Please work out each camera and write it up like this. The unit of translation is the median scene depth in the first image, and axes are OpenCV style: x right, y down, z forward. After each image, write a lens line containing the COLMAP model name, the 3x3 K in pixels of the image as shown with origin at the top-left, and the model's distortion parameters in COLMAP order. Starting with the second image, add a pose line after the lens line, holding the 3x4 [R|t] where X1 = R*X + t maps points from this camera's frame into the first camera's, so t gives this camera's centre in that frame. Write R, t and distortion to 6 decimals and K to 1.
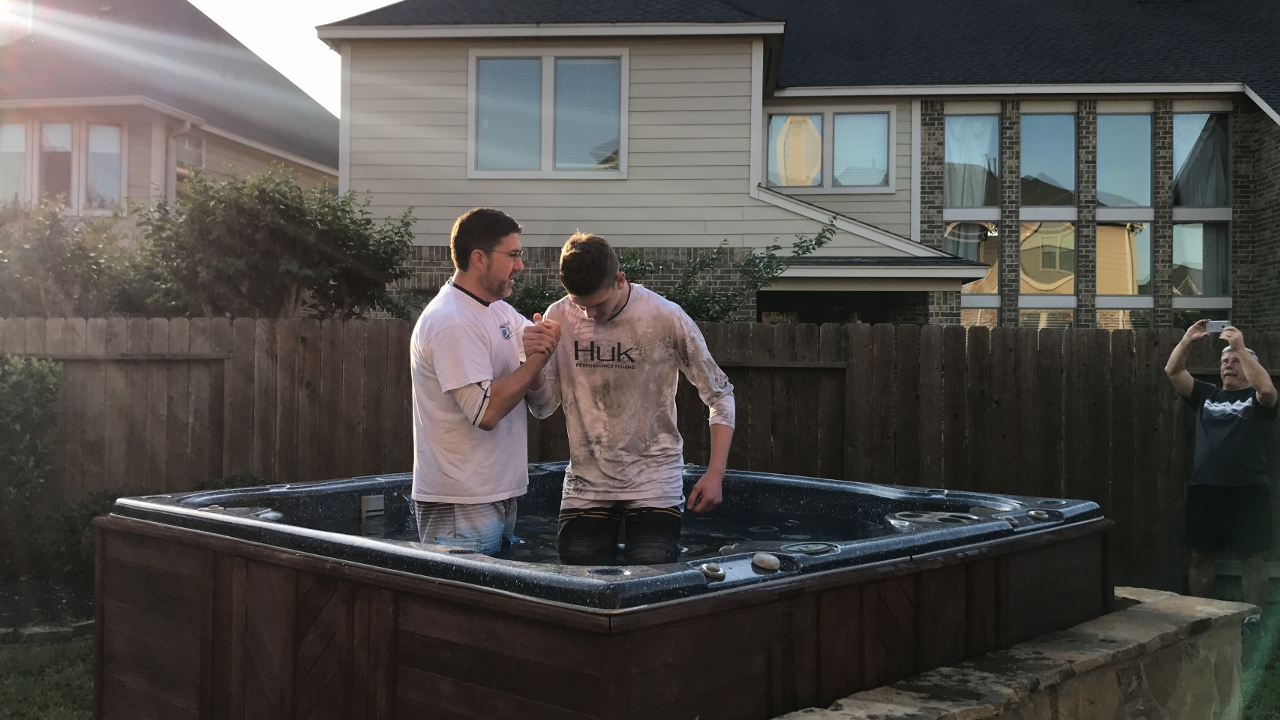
lens RADIAL K [[1271.7, 0, 635.9], [0, 1271.7, 339.1], [0, 0, 1]] dist [0.013007, -0.043392]
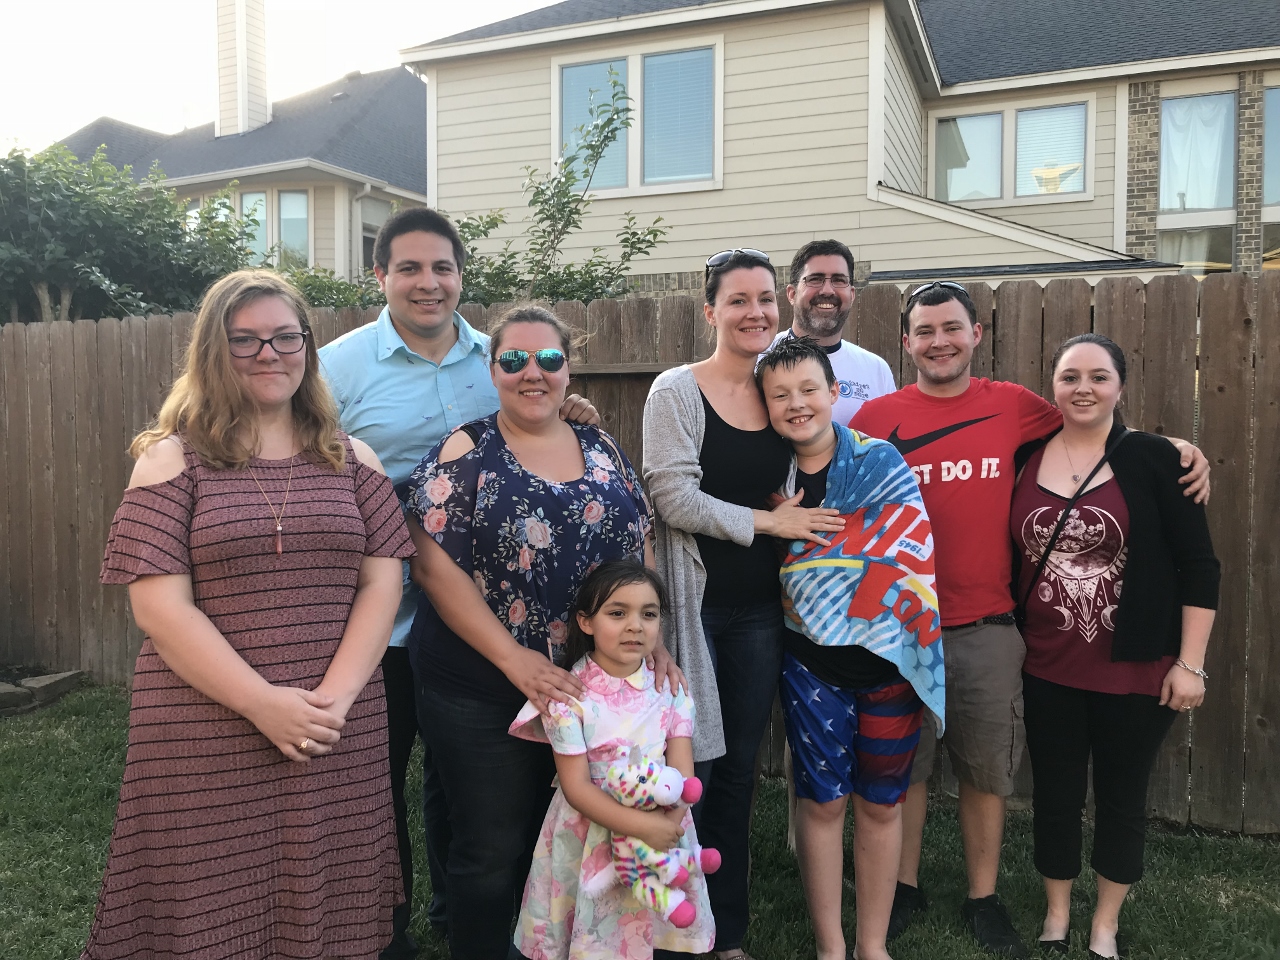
lens RADIAL K [[1075.7, 0, 635.9], [0, 1075.7, 457.1], [0, 0, 1]] dist [0.102234, -0.136736]
pose [[0.955693, -0.001491, -0.294361, 0.128063], [0.017158, 0.998569, 0.050648, 0.011435], [0.293865, -0.053455, 0.954351, 0.221486]]
